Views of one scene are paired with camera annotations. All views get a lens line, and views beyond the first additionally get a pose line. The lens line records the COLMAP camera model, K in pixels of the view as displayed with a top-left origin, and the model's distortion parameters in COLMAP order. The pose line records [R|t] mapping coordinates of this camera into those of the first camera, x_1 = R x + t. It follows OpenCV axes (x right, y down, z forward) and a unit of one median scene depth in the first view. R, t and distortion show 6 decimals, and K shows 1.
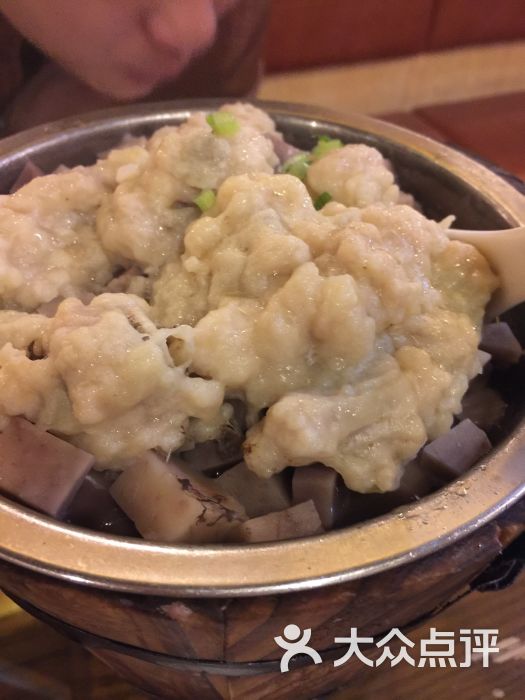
lens RADIAL K [[640.8, 0, 262.5], [0, 640.8, 350.0], [0, 0, 1]] dist [0.002957, 0.003712]
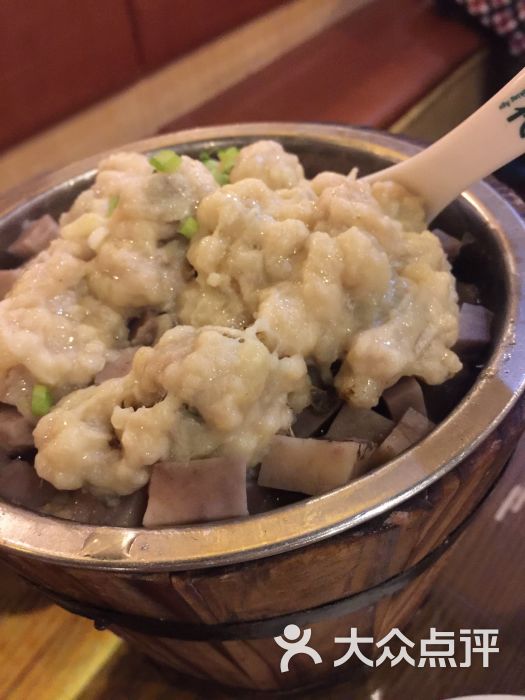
lens RADIAL K [[640.8, 0, 262.5], [0, 640.8, 350.0], [0, 0, 1]] dist [0.002957, 0.003712]
pose [[0.863987, -0.431711, 0.259138, -0.418040], [0.442441, 0.896605, 0.018568, -0.007548], [-0.240360, 0.098611, 0.965662, -0.102226]]
